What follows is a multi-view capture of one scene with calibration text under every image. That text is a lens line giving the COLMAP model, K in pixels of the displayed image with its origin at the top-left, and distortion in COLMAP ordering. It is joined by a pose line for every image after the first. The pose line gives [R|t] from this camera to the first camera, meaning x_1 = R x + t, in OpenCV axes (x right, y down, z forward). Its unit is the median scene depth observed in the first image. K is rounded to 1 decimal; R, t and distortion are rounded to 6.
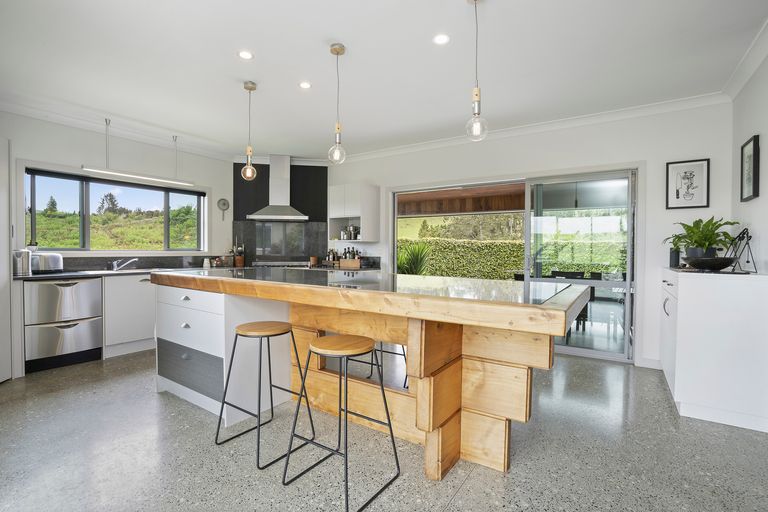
lens RADIAL K [[363.8, 0, 382.9], [0, 363.8, 259.4], [0, 0, 1]] dist [-0.038942, 0.008944]
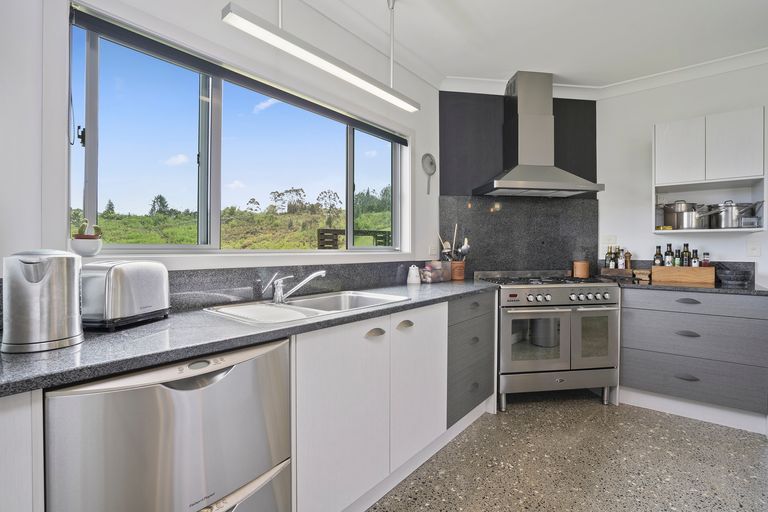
lens RADIAL K [[363.8, 0, 387.0], [0, 363.8, 252.9], [0, 0, 1]] dist [-0.038942, 0.008944]
pose [[0.995898, -0.001452, -0.090471, -0.461494], [0.000190, 0.999903, -0.013952, -0.013680], [0.090482, 0.013878, 0.995801, 0.470026]]
